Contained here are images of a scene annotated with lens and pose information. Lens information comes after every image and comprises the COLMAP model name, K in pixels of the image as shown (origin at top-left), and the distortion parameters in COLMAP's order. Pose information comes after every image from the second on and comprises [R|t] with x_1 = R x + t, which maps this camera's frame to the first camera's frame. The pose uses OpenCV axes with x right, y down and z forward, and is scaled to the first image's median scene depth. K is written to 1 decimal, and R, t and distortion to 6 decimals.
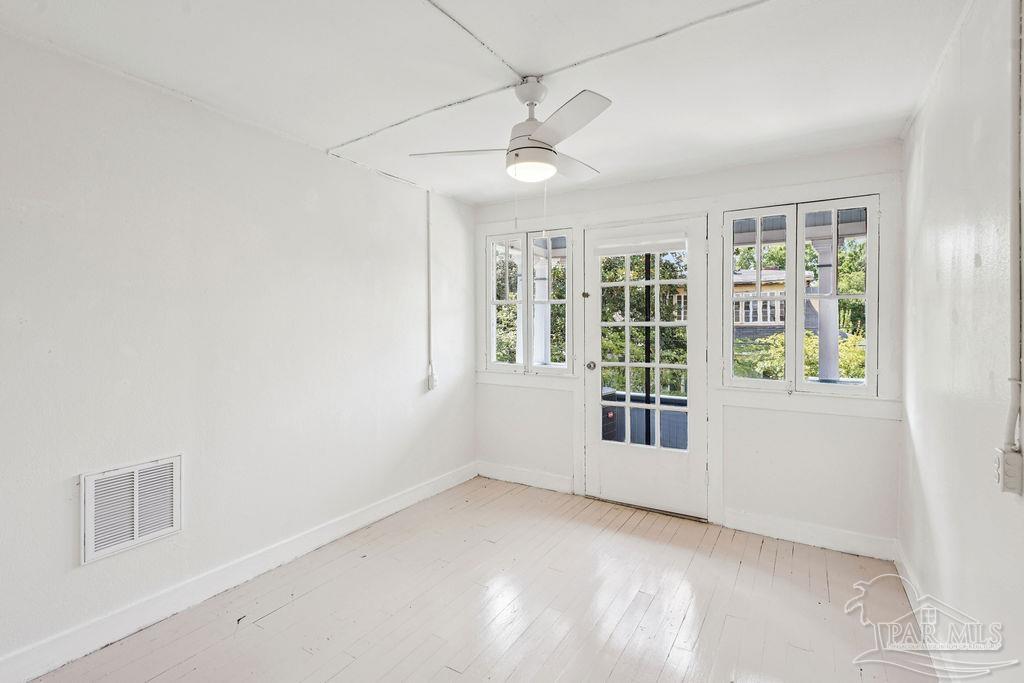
lens RADIAL K [[482.3, 0, 516.1], [0, 482.3, 339.1], [0, 0, 1]] dist [0.016881, -0.002231]
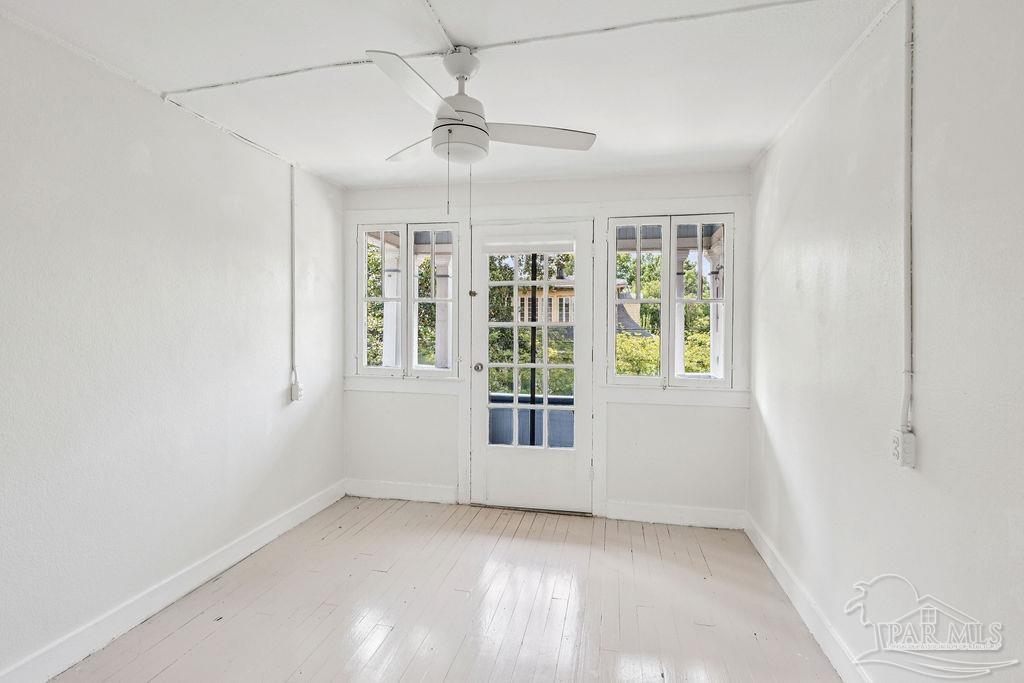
lens RADIAL K [[482.3, 0, 510.8], [0, 482.3, 335.4], [0, 0, 1]] dist [0.016881, -0.002231]
pose [[0.940478, -0.001707, 0.339849, -0.122253], [0.004766, 0.999955, -0.008167, -0.000447], [-0.339820, 0.009300, 0.940444, 0.084823]]
